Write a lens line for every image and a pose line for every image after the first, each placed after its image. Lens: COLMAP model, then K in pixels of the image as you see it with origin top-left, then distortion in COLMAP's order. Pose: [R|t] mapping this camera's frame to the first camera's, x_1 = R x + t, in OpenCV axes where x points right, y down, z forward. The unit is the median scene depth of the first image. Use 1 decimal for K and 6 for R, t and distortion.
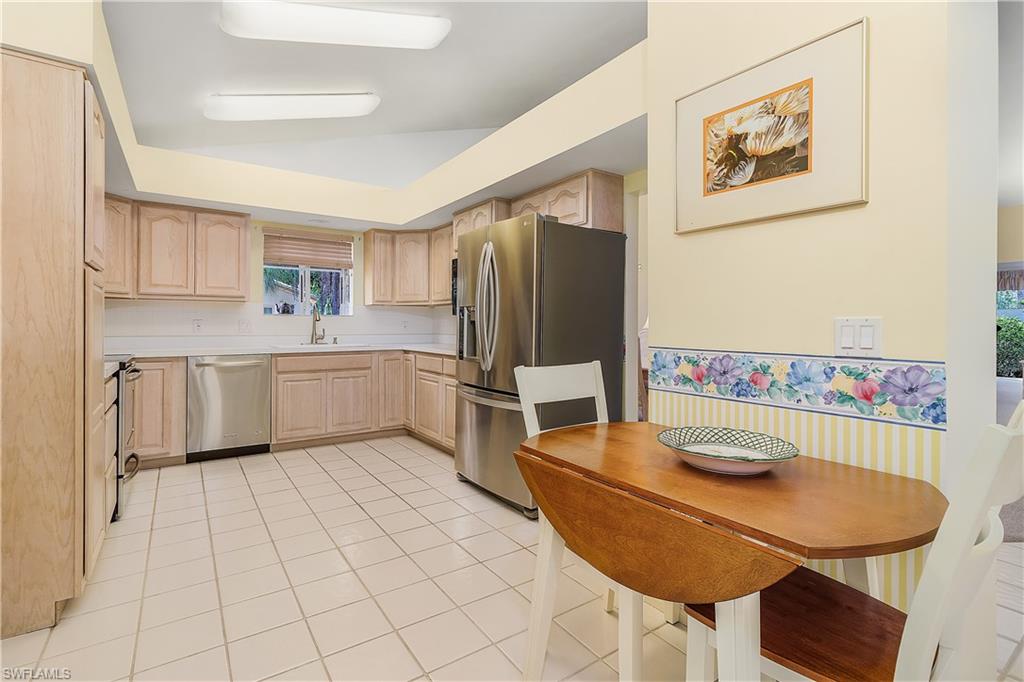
lens RADIAL K [[478.5, 0, 501.4], [0, 478.5, 317.1], [0, 0, 1]] dist [0.000163, -0.000014]
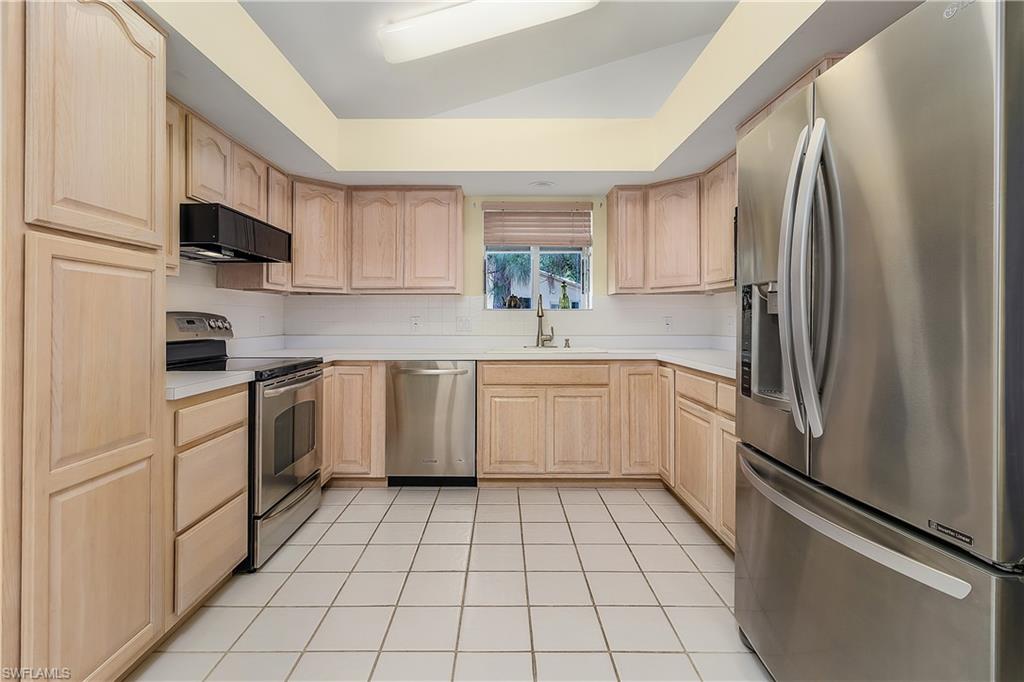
lens RADIAL K [[478.5, 0, 501.4], [0, 478.5, 317.1], [0, 0, 1]] dist [0.000163, -0.000014]
pose [[0.825451, -0.006936, -0.564431, -0.012262], [0.011827, 0.999918, 0.005009, 0.003858], [0.564350, -0.010810, 0.825465, 0.360097]]
